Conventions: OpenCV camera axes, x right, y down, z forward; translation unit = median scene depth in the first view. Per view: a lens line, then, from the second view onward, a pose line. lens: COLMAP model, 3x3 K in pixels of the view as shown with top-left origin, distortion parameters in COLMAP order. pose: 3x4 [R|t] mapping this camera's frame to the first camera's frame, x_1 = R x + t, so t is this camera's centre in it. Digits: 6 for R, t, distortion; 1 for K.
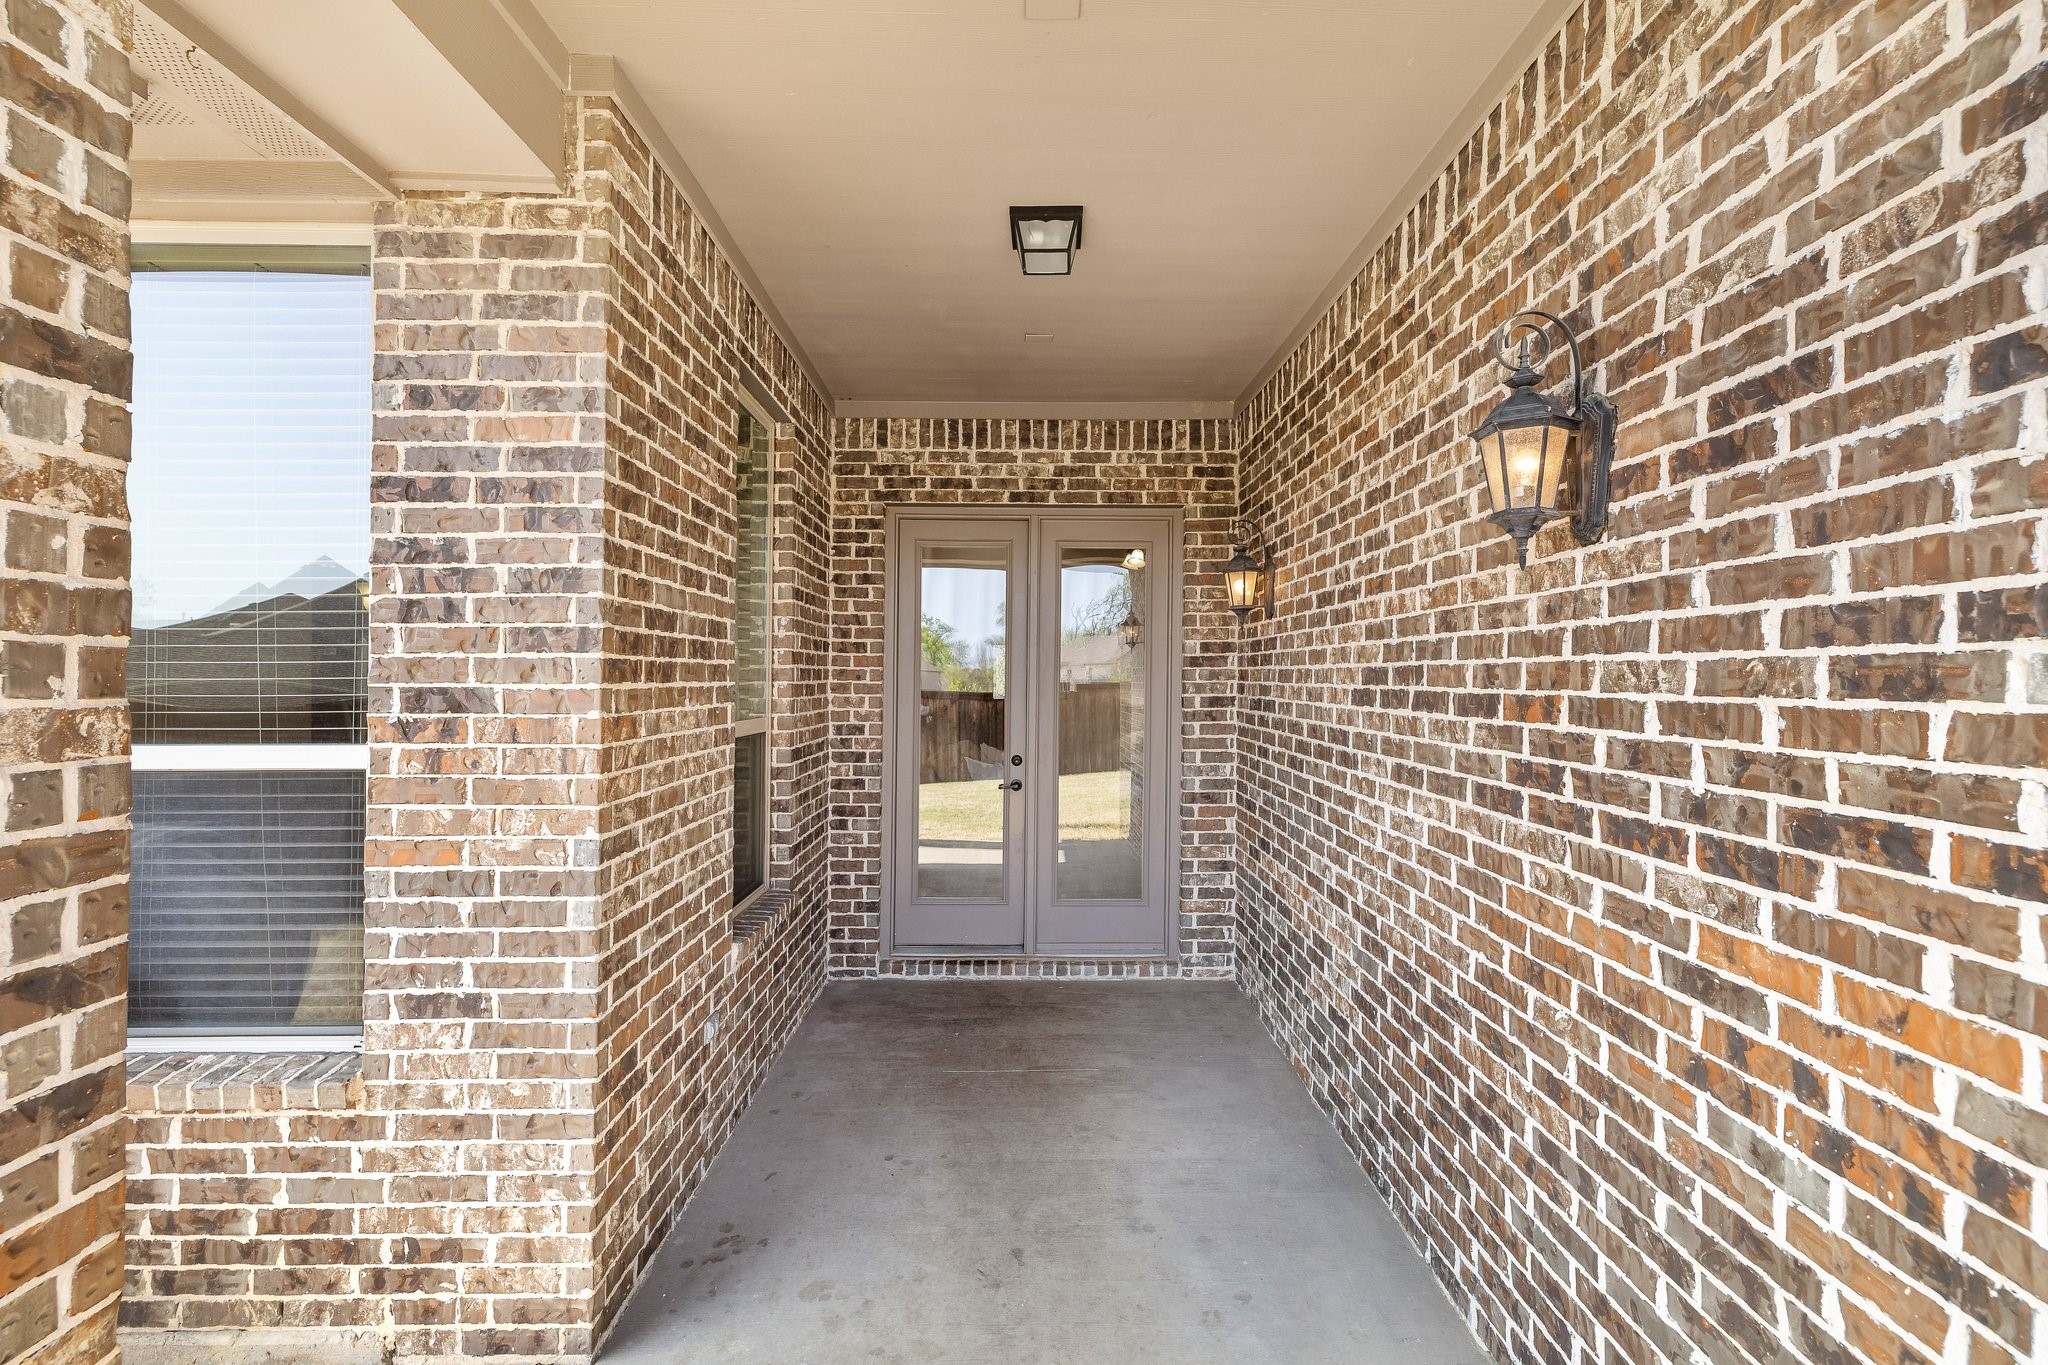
lens RADIAL K [[882.1, 0, 1023.7], [0, 882.1, 697.8], [0, 0, 1]] dist [0.002779, 0.000133]
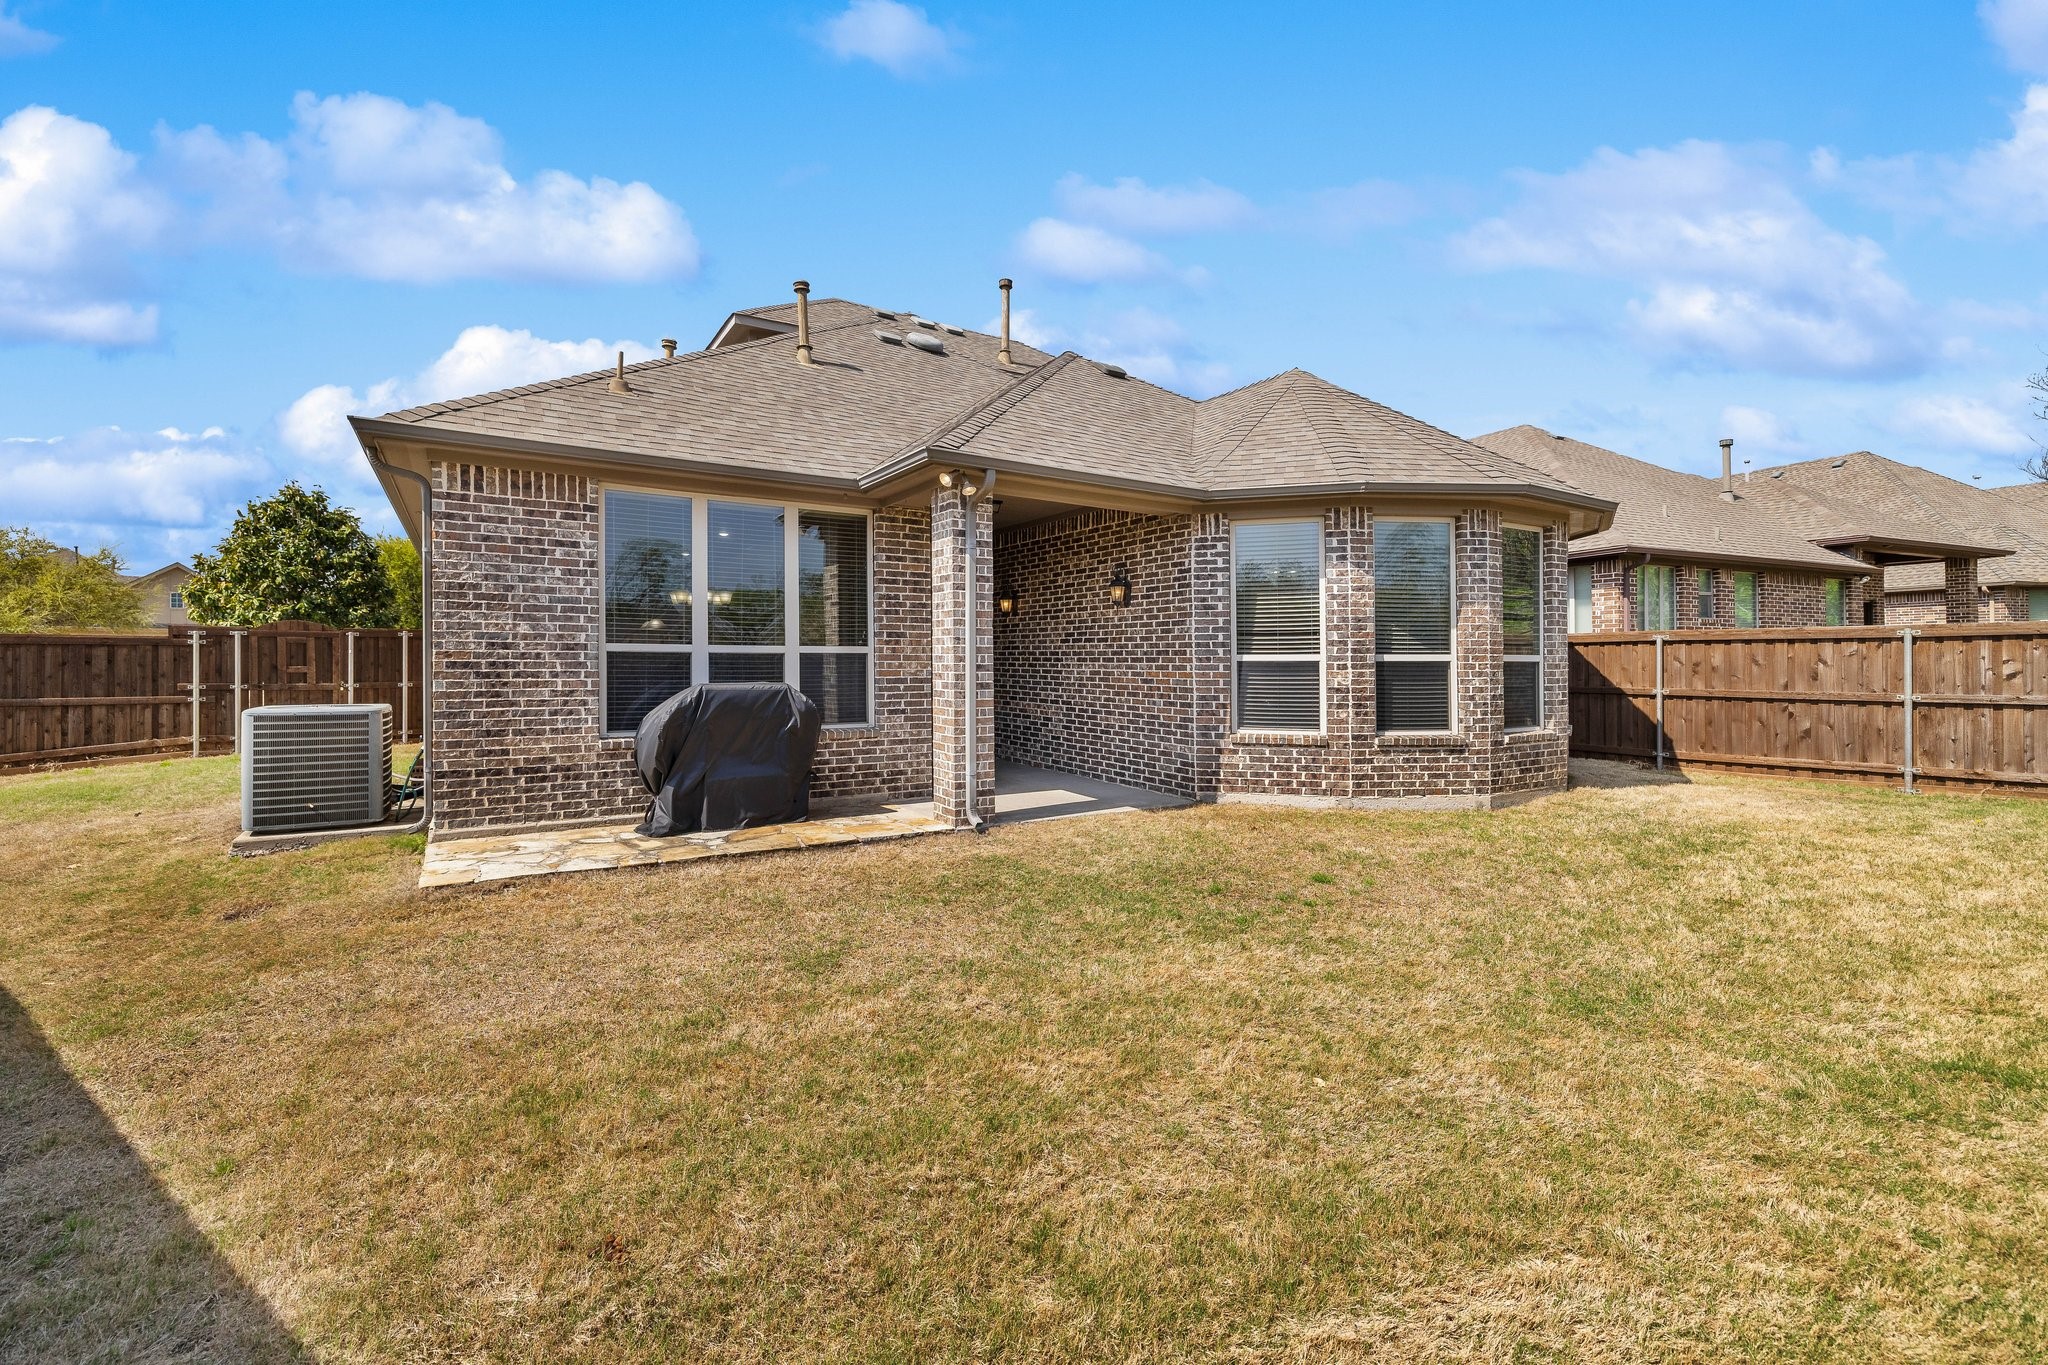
lens RADIAL K [[882.1, 0, 1025.6], [0, 882.1, 666.3], [0, 0, 1]] dist [0.002779, 0.000133]
pose [[0.848439, -0.003014, 0.529284, -2.280454], [0.011758, 0.999844, -0.013156, 0.205158], [-0.529162, 0.017385, 0.848343, -2.691626]]
